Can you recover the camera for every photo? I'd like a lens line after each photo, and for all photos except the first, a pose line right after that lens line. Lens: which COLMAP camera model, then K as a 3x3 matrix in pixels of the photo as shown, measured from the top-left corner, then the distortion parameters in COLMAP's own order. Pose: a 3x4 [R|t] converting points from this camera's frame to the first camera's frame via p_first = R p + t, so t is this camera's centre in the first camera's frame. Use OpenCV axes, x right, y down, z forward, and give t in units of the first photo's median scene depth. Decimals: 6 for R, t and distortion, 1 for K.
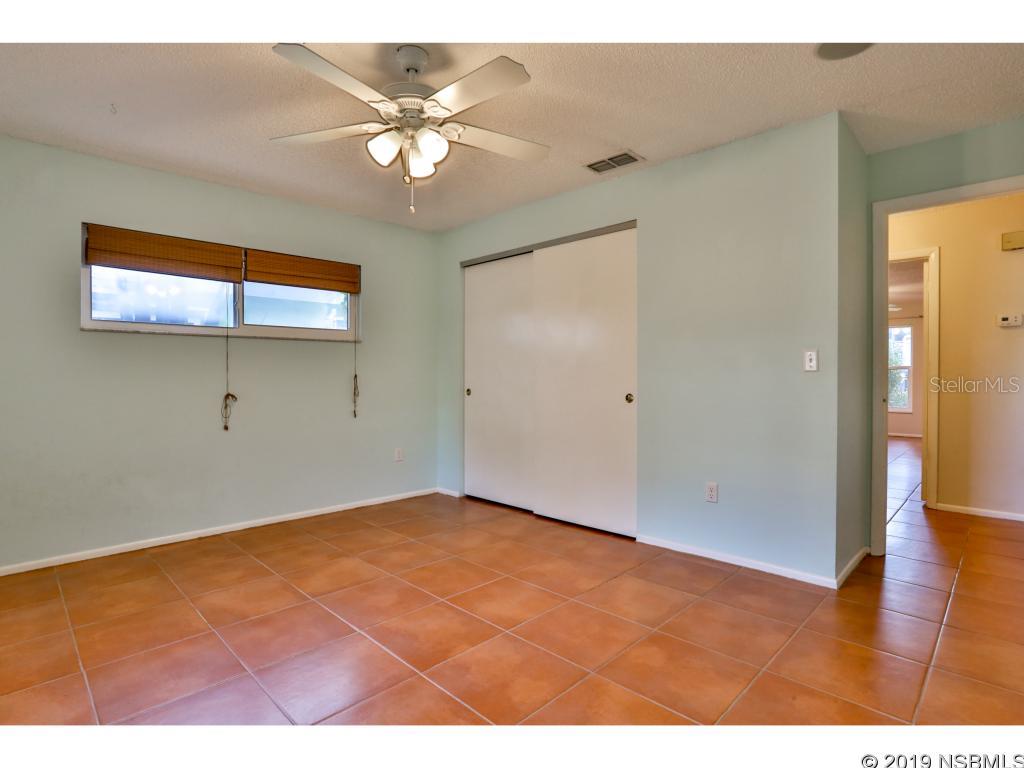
lens RADIAL K [[505.4, 0, 534.3], [0, 505.4, 373.7], [0, 0, 1]] dist [-0.041232, 0.011902]
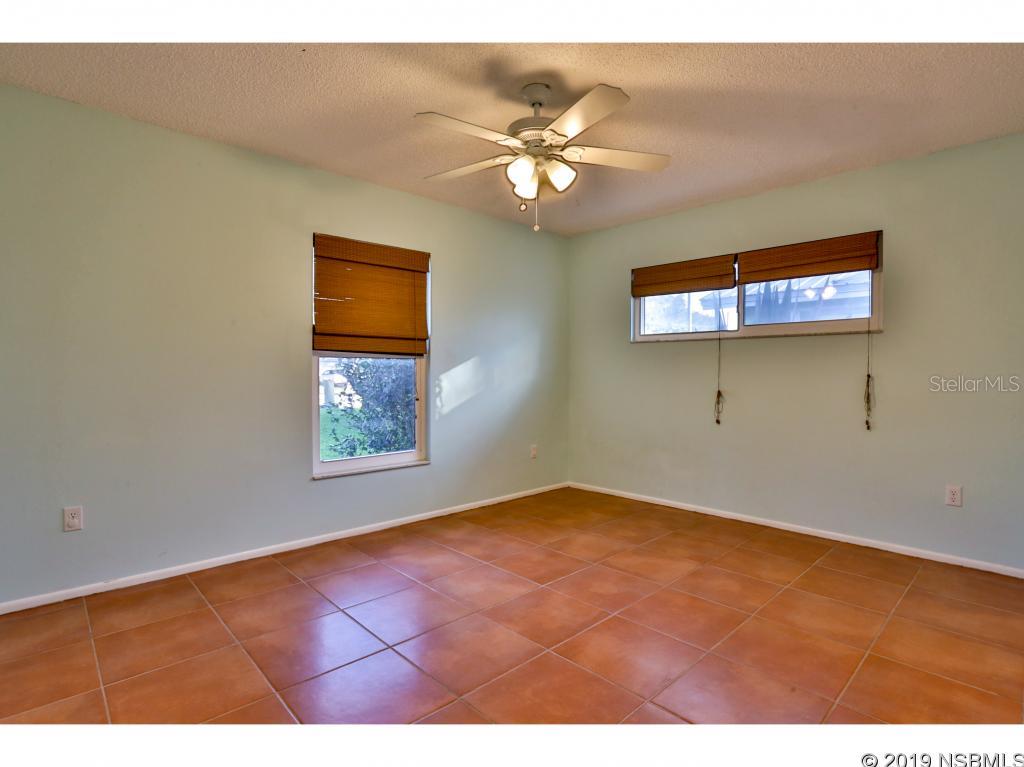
lens RADIAL K [[505.4, 0, 507.6], [0, 505.4, 385.2], [0, 0, 1]] dist [-0.041232, 0.011902]
pose [[-0.019213, 0.021717, -0.999580, 0.573132], [-0.004477, 0.999752, 0.021807, 0.006103], [0.999805, 0.004894, -0.019111, 0.634292]]
